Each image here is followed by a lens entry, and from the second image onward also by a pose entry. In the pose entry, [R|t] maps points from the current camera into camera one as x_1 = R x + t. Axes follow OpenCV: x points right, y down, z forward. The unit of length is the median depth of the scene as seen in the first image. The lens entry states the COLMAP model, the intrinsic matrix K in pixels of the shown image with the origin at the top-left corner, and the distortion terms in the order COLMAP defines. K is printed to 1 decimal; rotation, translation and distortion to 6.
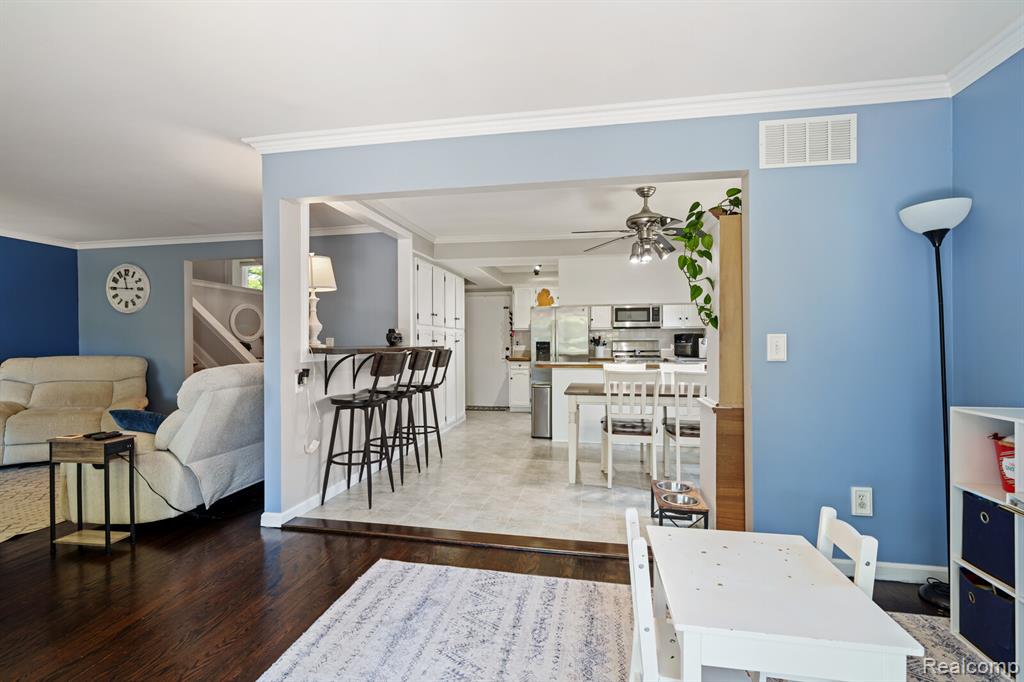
lens RADIAL K [[473.5, 0, 510.3], [0, 473.5, 344.2], [0, 0, 1]] dist [-0.000564, 0.000123]
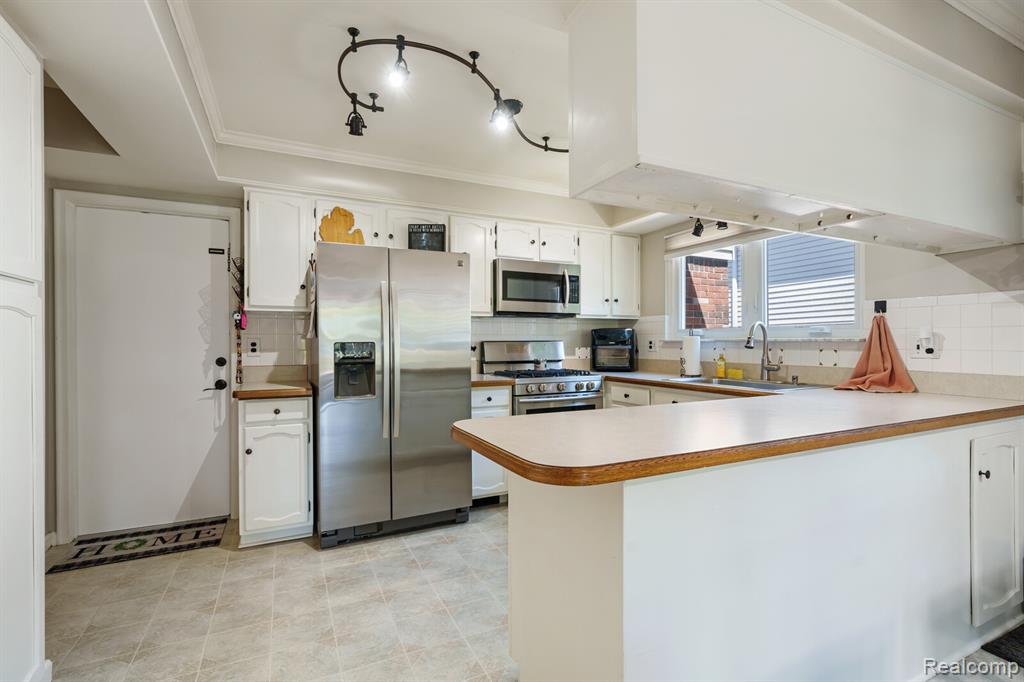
lens RADIAL K [[473.5, 0, 510.3], [0, 473.5, 344.2], [0, 0, 1]] dist [-0.000564, 0.000123]
pose [[0.810717, 0.000497, 0.585438, -0.044344], [0.002744, 0.999985, -0.004649, -0.001852], [-0.585431, 0.005376, 0.810704, 0.627999]]
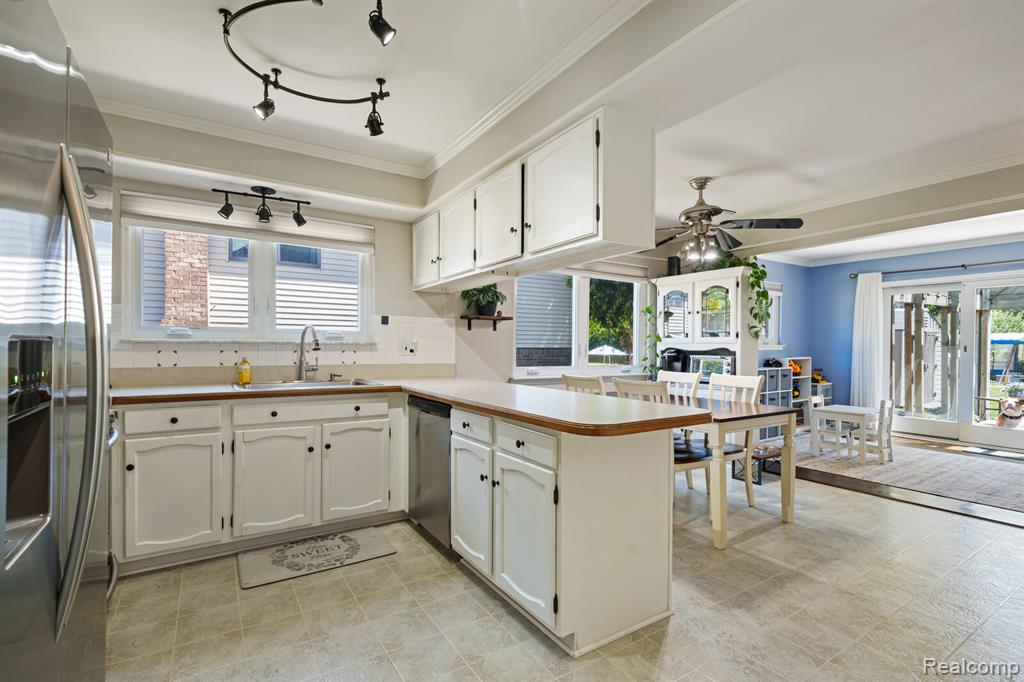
lens RADIAL K [[473.5, 0, 510.3], [0, 473.5, 344.2], [0, 0, 1]] dist [-0.000564, 0.000123]
pose [[-0.684398, -0.002920, 0.729103, -0.069024], [-0.006025, 0.999980, -0.001651, -0.005009], [-0.729084, -0.005523, -0.684402, 0.979084]]
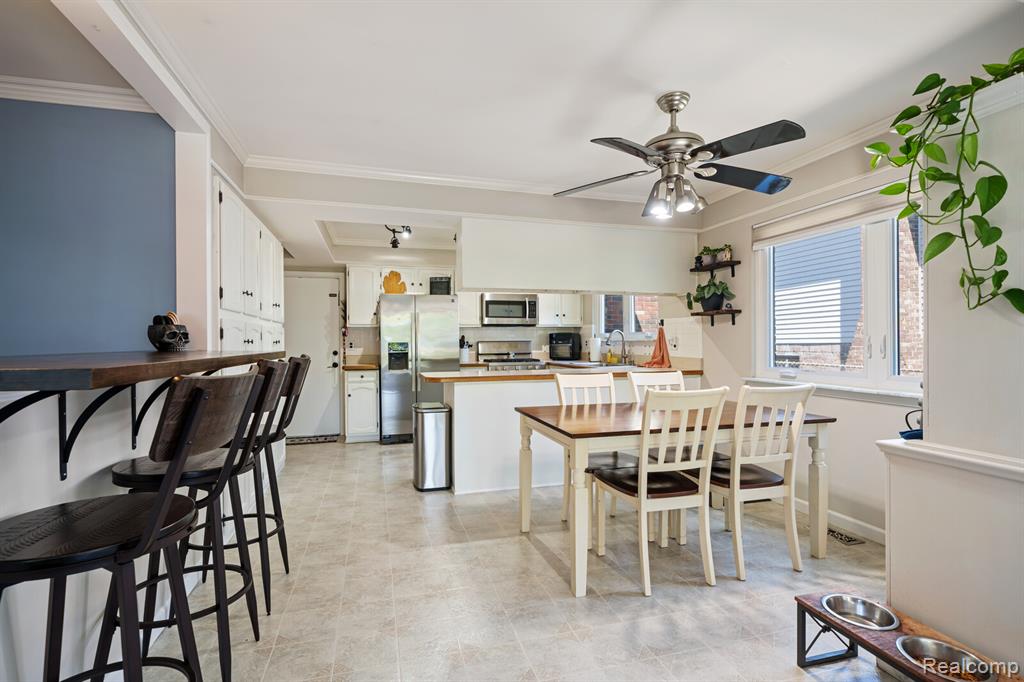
lens RADIAL K [[473.5, 0, 510.3], [0, 473.5, 344.2], [0, 0, 1]] dist [-0.000564, 0.000123]
pose [[0.896602, -0.004643, 0.442813, -0.095242], [0.005951, 0.999981, -0.001565, -0.000872], [-0.442797, 0.004039, 0.896613, 0.271838]]
